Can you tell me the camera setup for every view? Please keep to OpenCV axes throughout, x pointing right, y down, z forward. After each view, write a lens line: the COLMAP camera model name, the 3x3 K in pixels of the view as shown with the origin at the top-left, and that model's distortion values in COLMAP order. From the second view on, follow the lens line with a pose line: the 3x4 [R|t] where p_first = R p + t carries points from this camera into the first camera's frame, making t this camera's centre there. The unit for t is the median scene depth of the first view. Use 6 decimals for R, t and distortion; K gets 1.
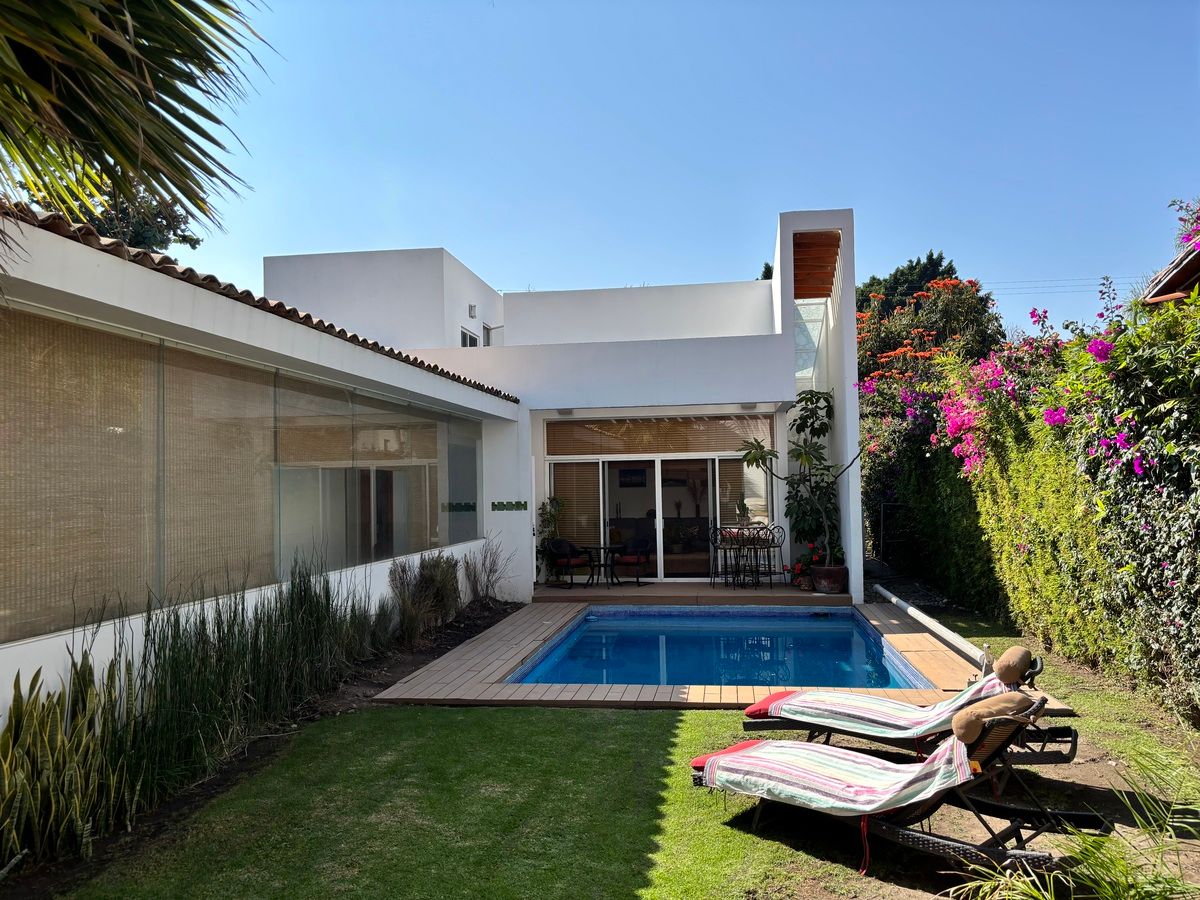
lens RADIAL K [[911.5, 0, 600.5], [0, 911.5, 450.2], [0, 0, 1]] dist [0.064608, 0.002453]
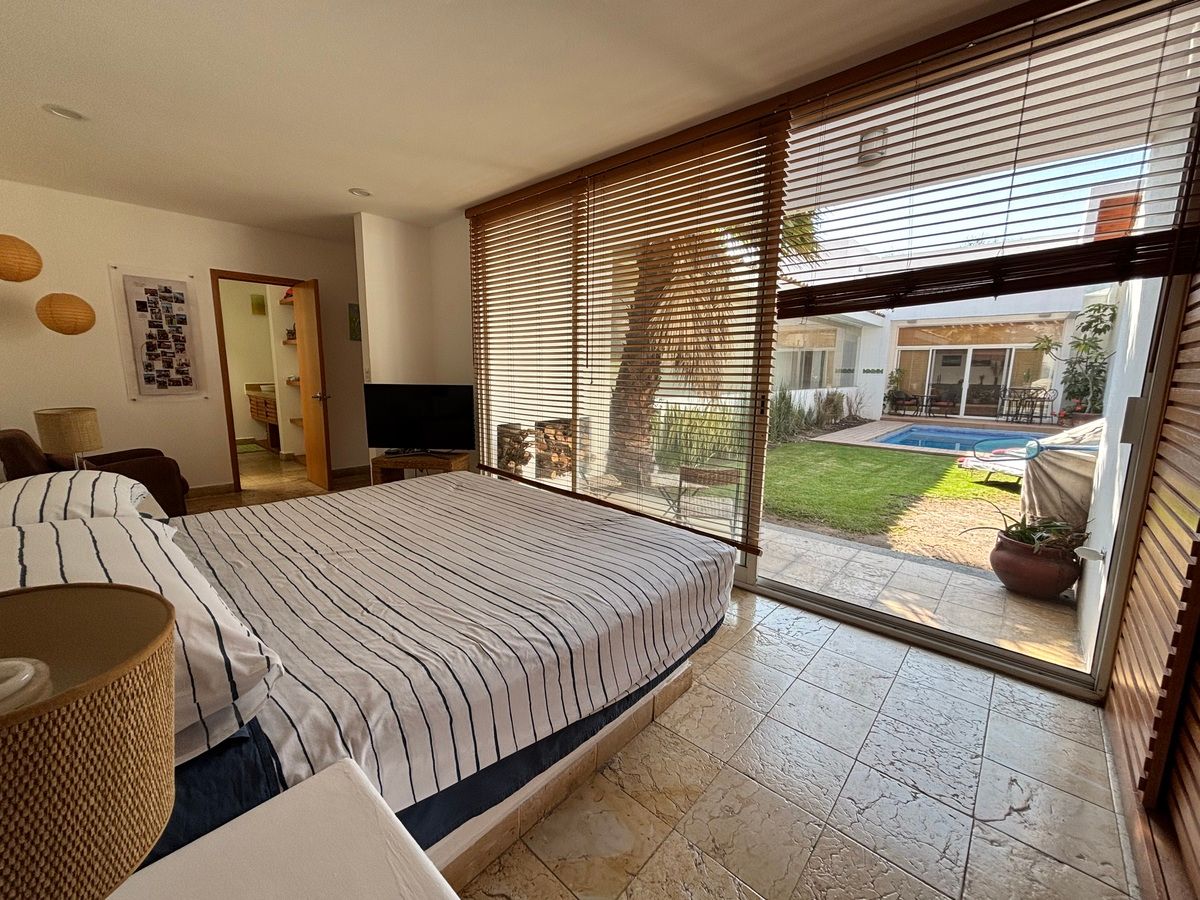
lens RADIAL K [[482.3, 0, 605.0], [0, 482.3, 448.4], [0, 0, 1]] dist [0.001990, 0.000396]
pose [[0.834040, 0.116673, -0.539225, 0.000203], [-0.004187, 0.978693, 0.205285, 0.010837], [0.551687, -0.168958, 0.816758, -0.184472]]
